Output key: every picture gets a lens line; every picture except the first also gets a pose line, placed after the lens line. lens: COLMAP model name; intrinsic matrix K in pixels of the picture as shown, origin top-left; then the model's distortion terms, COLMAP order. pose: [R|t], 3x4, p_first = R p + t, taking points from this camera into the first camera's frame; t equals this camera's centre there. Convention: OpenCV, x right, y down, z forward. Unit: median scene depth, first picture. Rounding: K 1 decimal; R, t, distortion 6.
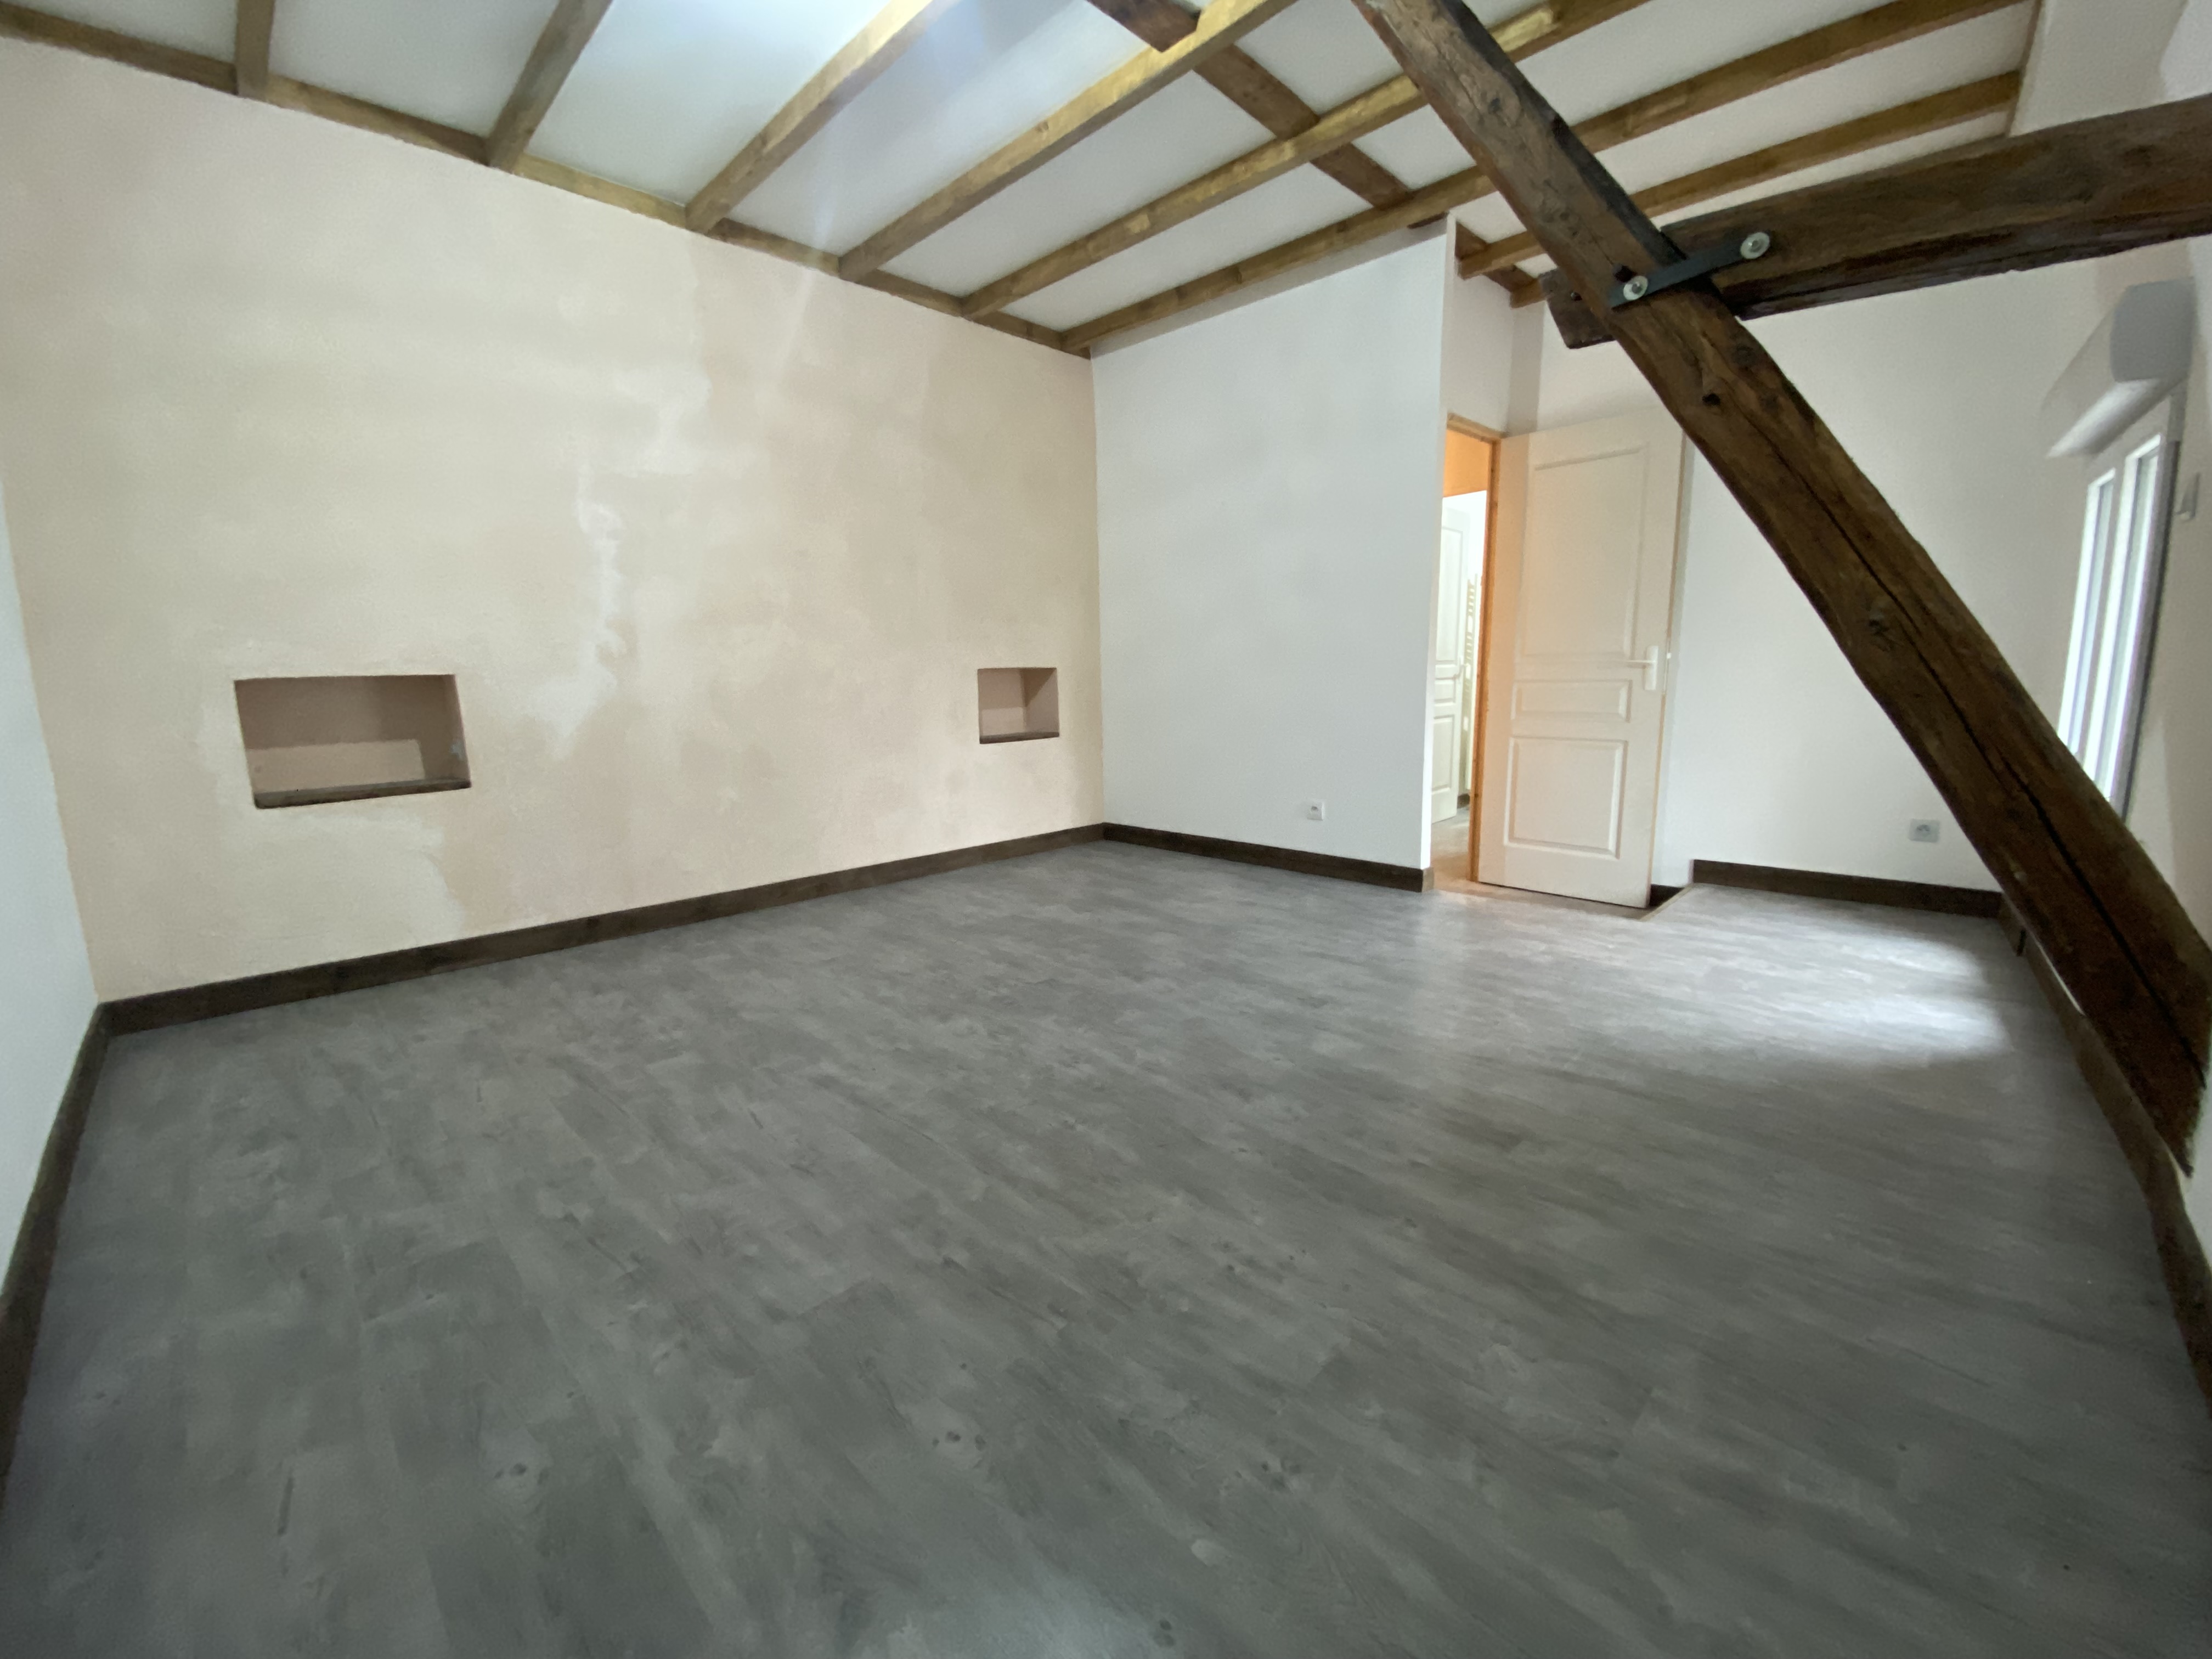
lens RADIAL K [[901.5, 0, 1101.9], [0, 901.5, 821.6], [0, 0, 1]] dist [0.003370, -0.003454]
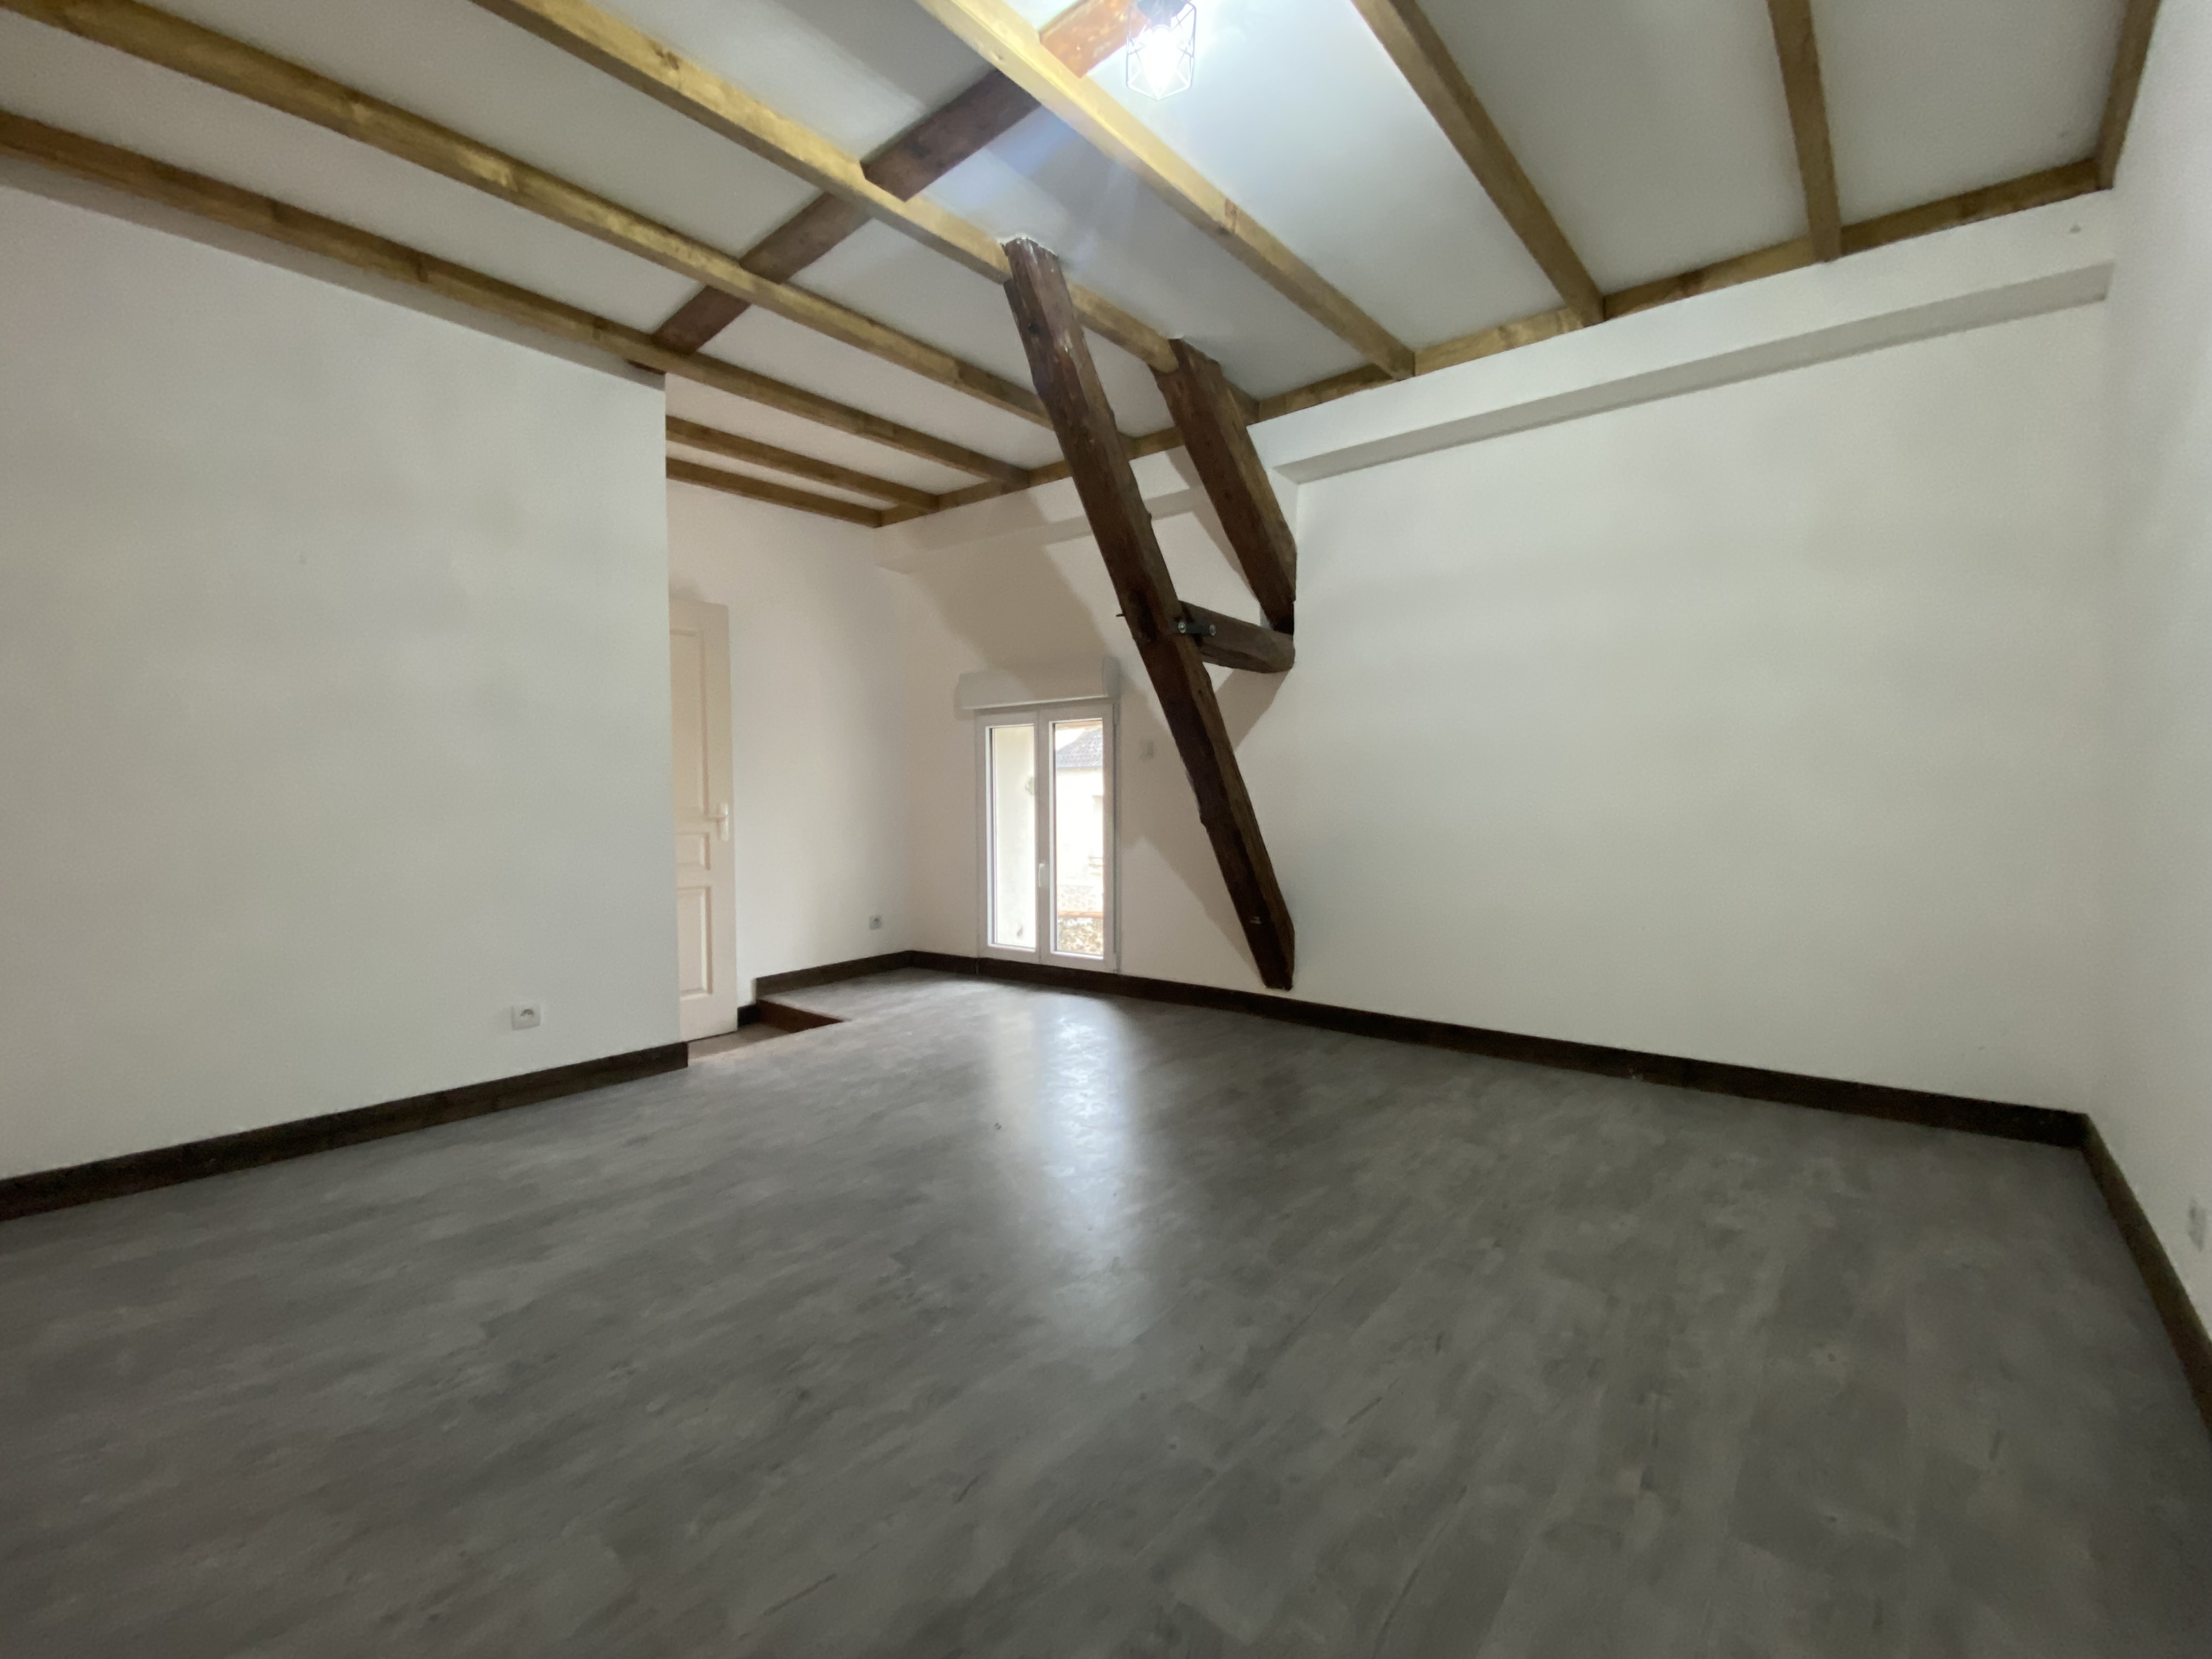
lens RADIAL K [[901.5, 0, 1099.8], [0, 901.5, 830.2], [0, 0, 1]] dist [0.003370, -0.003454]
pose [[-0.072047, -0.023737, 0.997119, -1.065016], [0.176724, 0.983595, 0.036185, -0.214098], [-0.981620, 0.178822, -0.066670, 1.120972]]
